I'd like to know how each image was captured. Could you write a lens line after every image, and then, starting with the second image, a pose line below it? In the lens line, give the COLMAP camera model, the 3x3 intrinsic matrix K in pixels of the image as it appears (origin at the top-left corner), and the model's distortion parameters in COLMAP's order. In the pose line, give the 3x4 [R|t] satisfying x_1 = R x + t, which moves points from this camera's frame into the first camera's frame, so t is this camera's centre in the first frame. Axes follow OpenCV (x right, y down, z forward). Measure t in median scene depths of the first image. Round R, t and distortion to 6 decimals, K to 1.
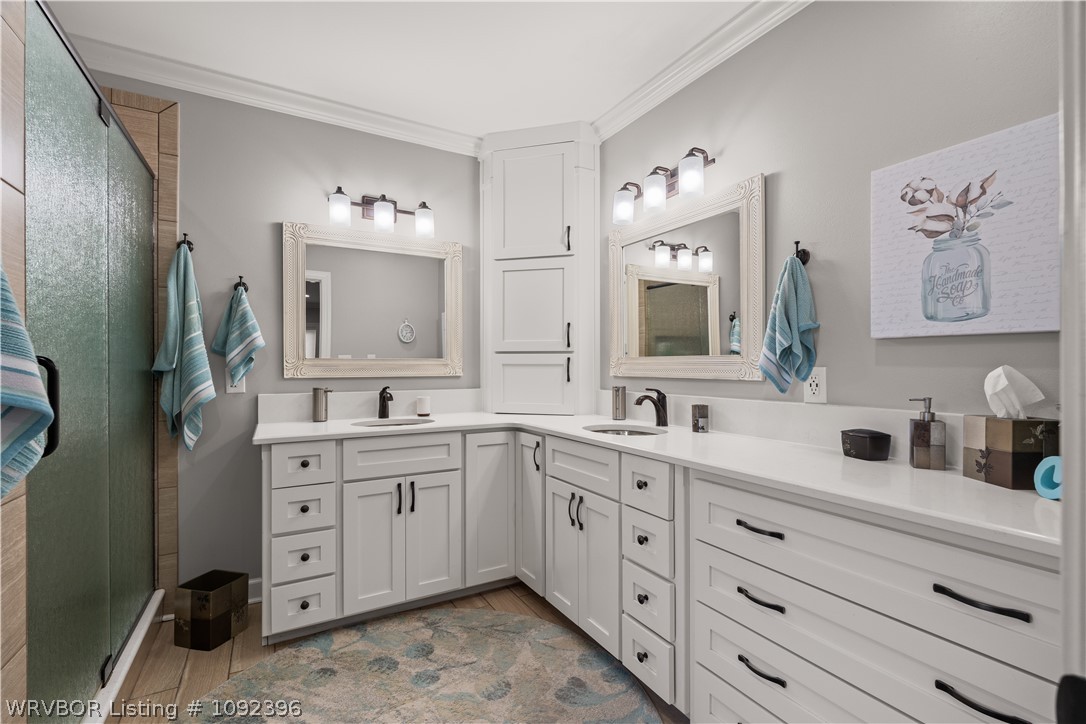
lens RADIAL K [[479.3, 0, 543.0], [0, 479.3, 362.7], [0, 0, 1]] dist [-0.004341, -0.000240]
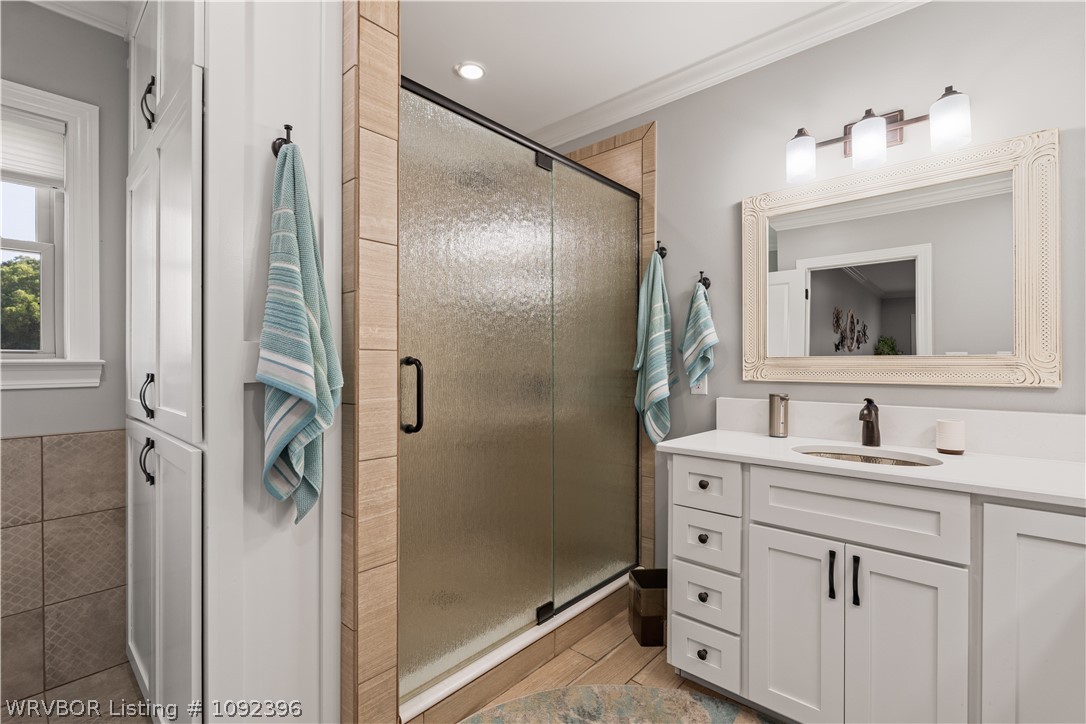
lens RADIAL K [[479.3, 0, 543.8], [0, 479.3, 363.5], [0, 0, 1]] dist [-0.004341, -0.000240]
pose [[0.316945, -0.001009, -0.948443, 0.177568], [0.002009, 0.999998, -0.000392, 0.001512], [0.948442, -0.001781, 0.316947, 0.419416]]
